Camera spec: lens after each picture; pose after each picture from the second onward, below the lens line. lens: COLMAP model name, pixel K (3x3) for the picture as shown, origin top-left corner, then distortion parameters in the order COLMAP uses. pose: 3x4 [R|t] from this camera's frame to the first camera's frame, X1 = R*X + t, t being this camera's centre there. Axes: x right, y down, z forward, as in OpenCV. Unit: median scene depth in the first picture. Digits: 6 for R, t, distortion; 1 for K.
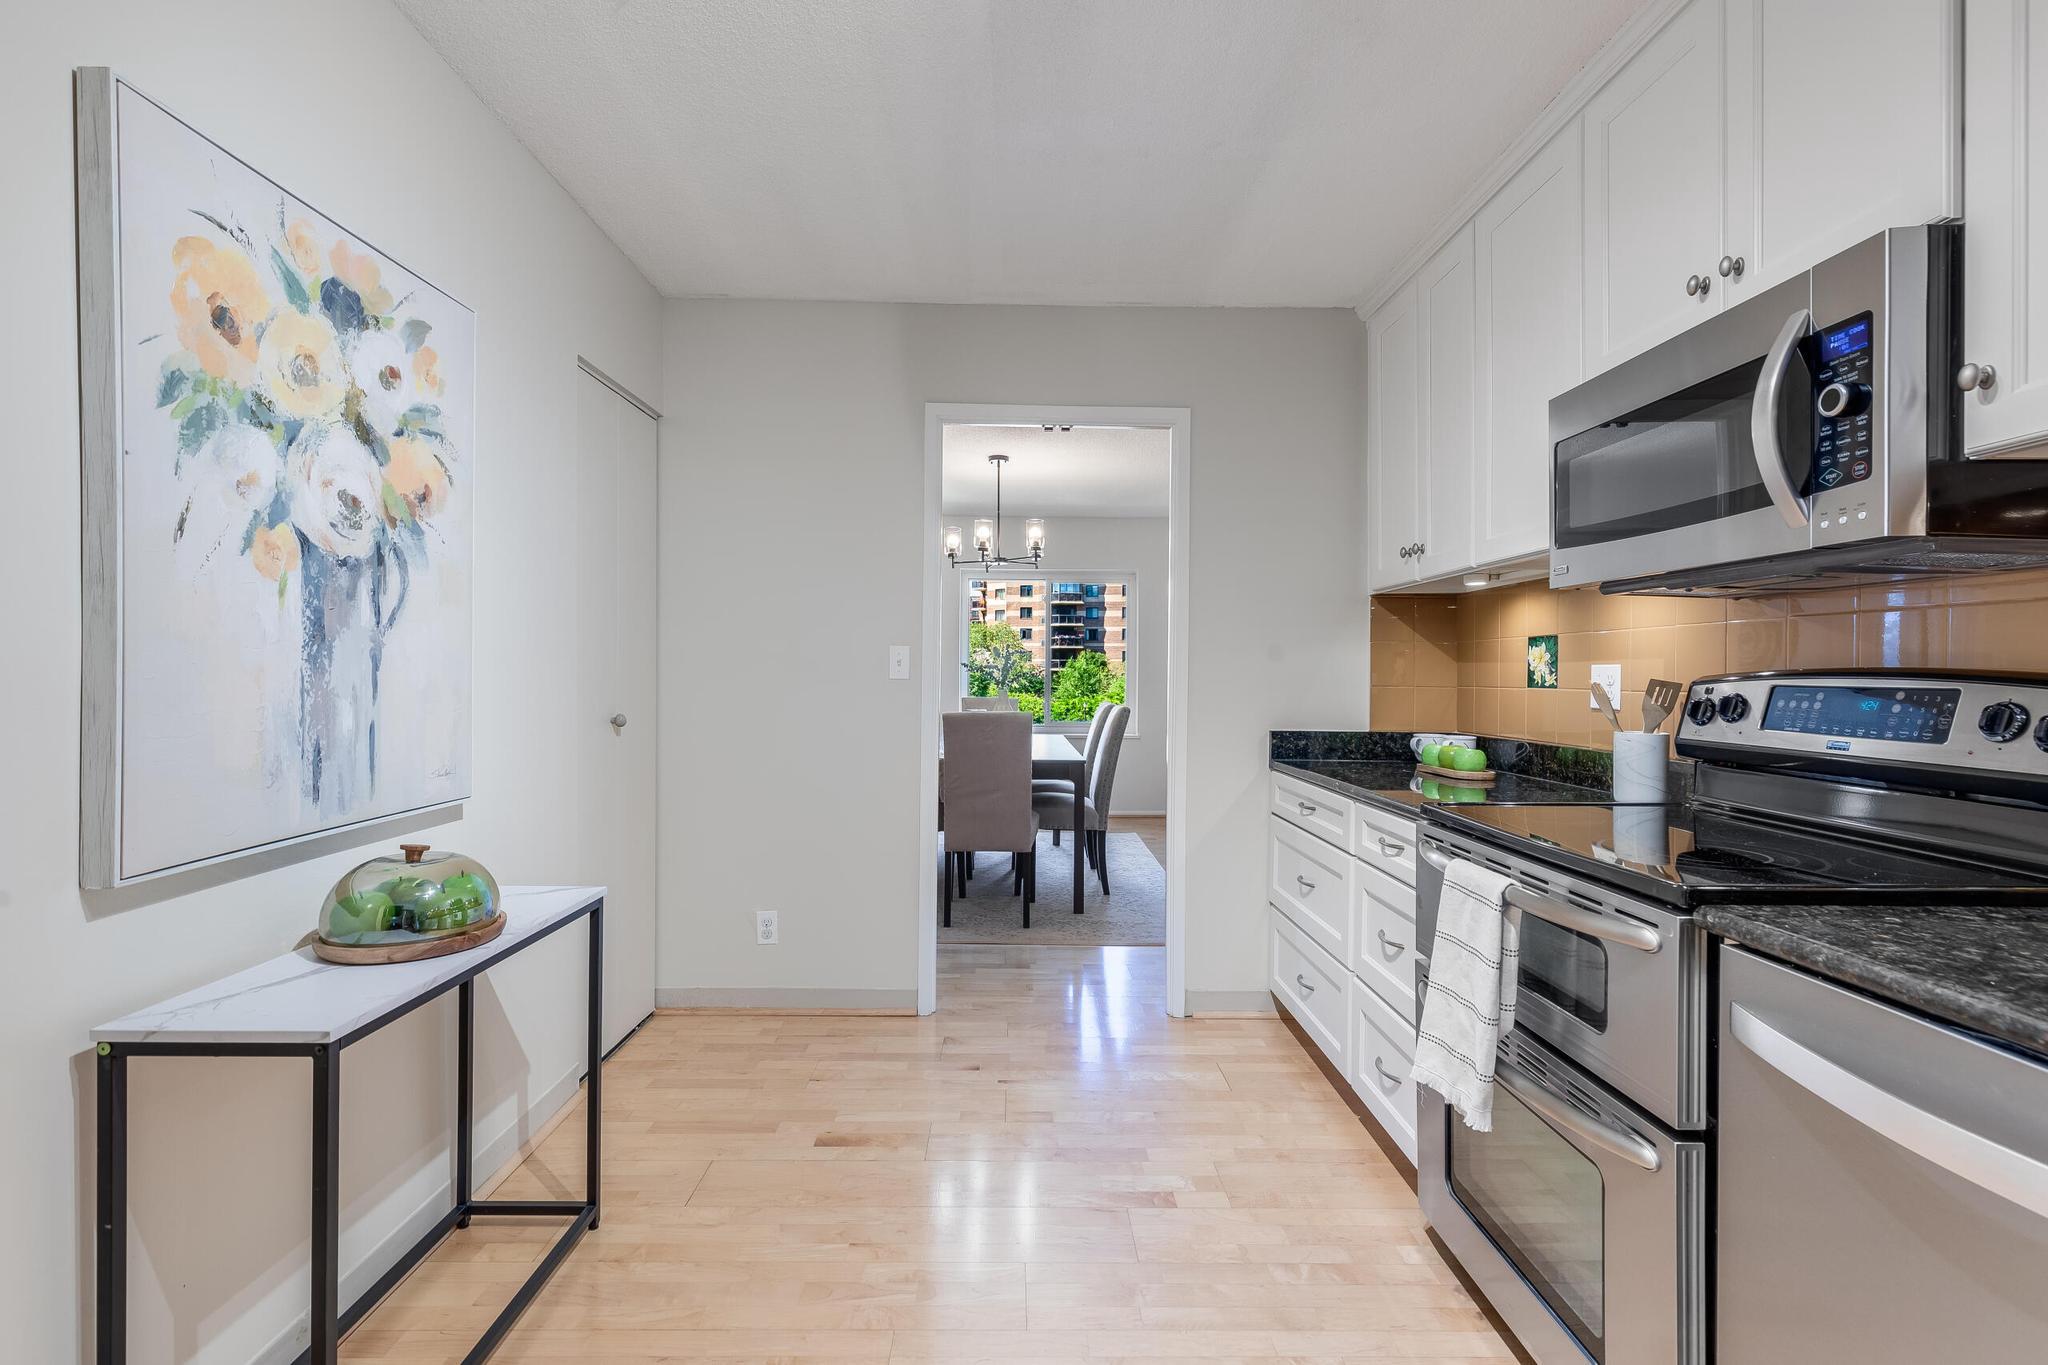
lens RADIAL K [[919.9, 0, 1027.6], [0, 919.9, 676.2], [0, 0, 1]] dist [0.003901, -0.000045]
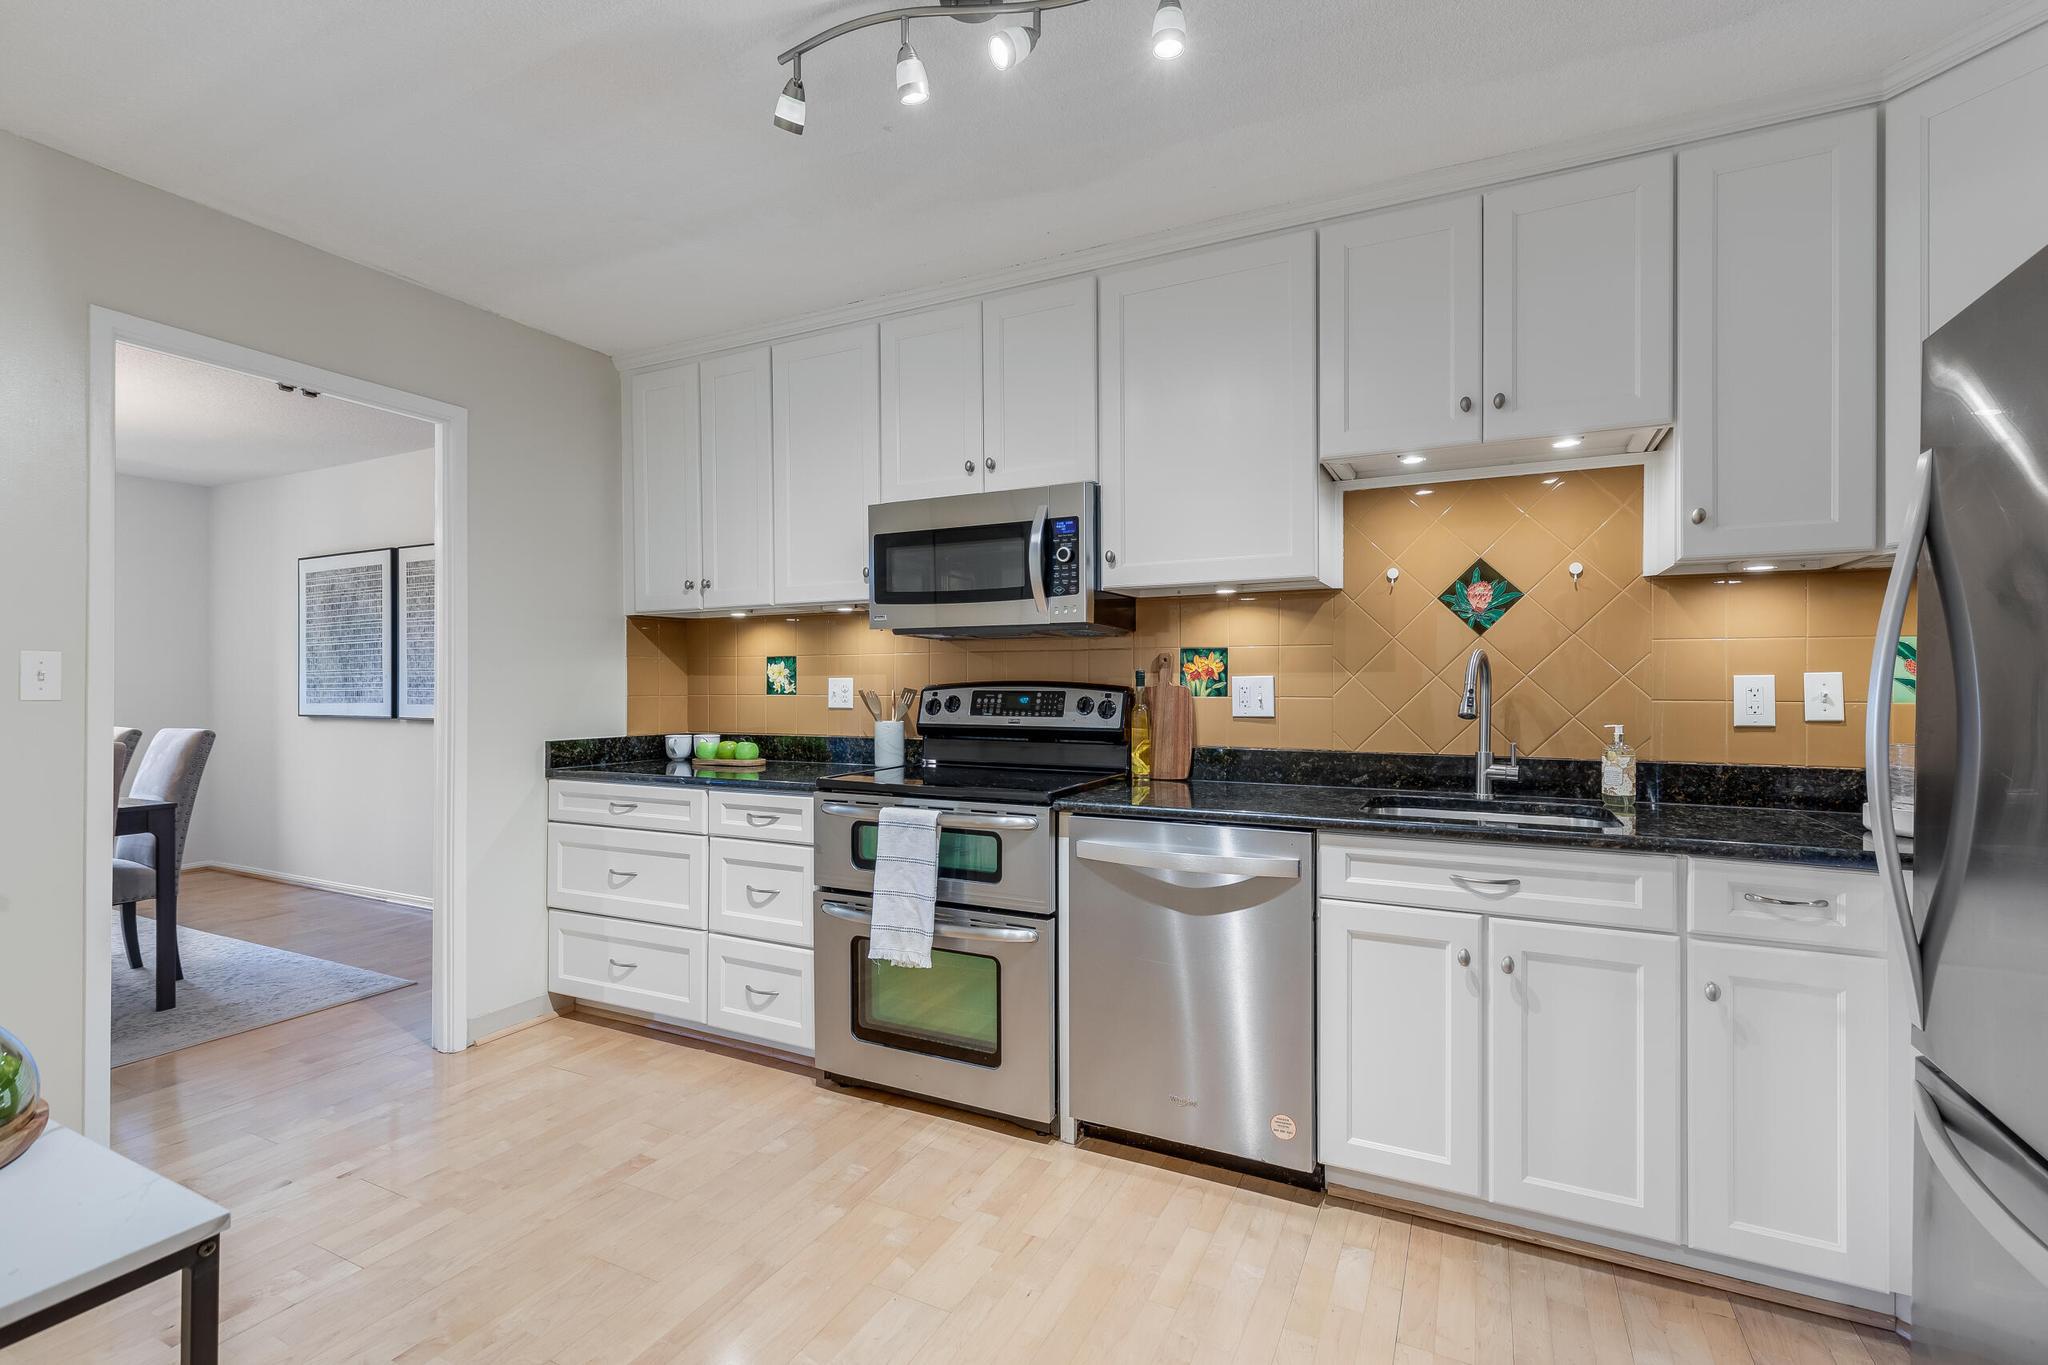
lens RADIAL K [[921.5, 0, 1022.7], [0, 921.5, 674.6], [0, 0, 1]] dist [0.004610, -0.000302]
pose [[0.462431, 0.000102, 0.886655, -0.811986], [0.007701, 0.999962, -0.004131, -0.014122], [-0.886622, 0.008739, 0.462413, 0.092461]]
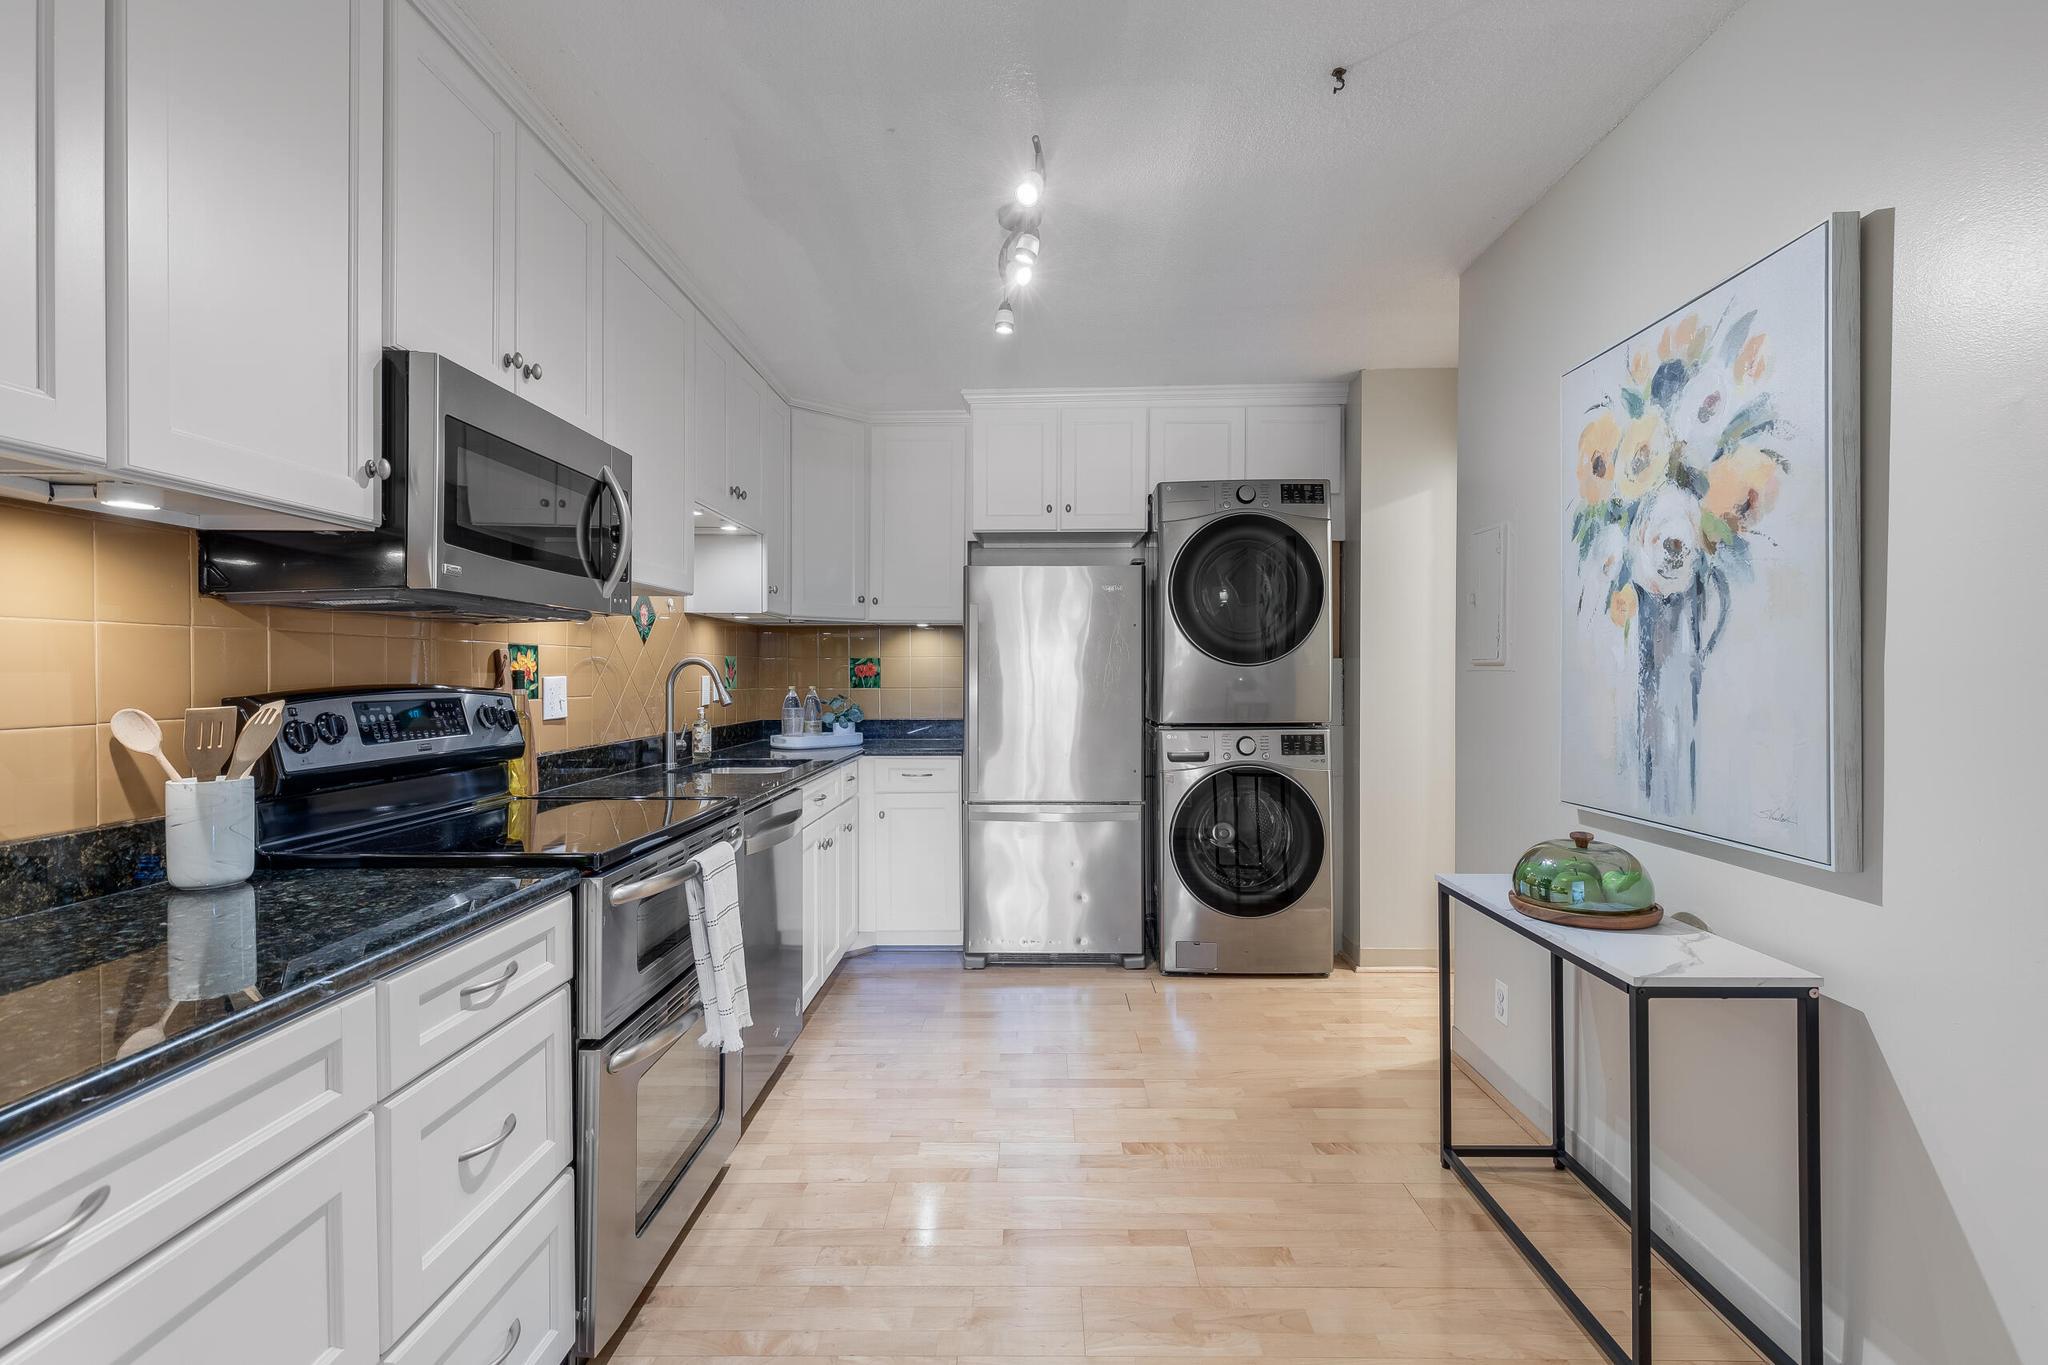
lens RADIAL K [[928.7, 0, 1028.1], [0, 928.7, 668.8], [0, 0, 1]] dist [0.002817, 0.000649]
pose [[-0.999470, -0.004205, 0.032276, 0.031106], [-0.004202, 0.999991, 0.000161, -0.033031], [-0.032276, 0.000025, -0.999479, 2.197529]]
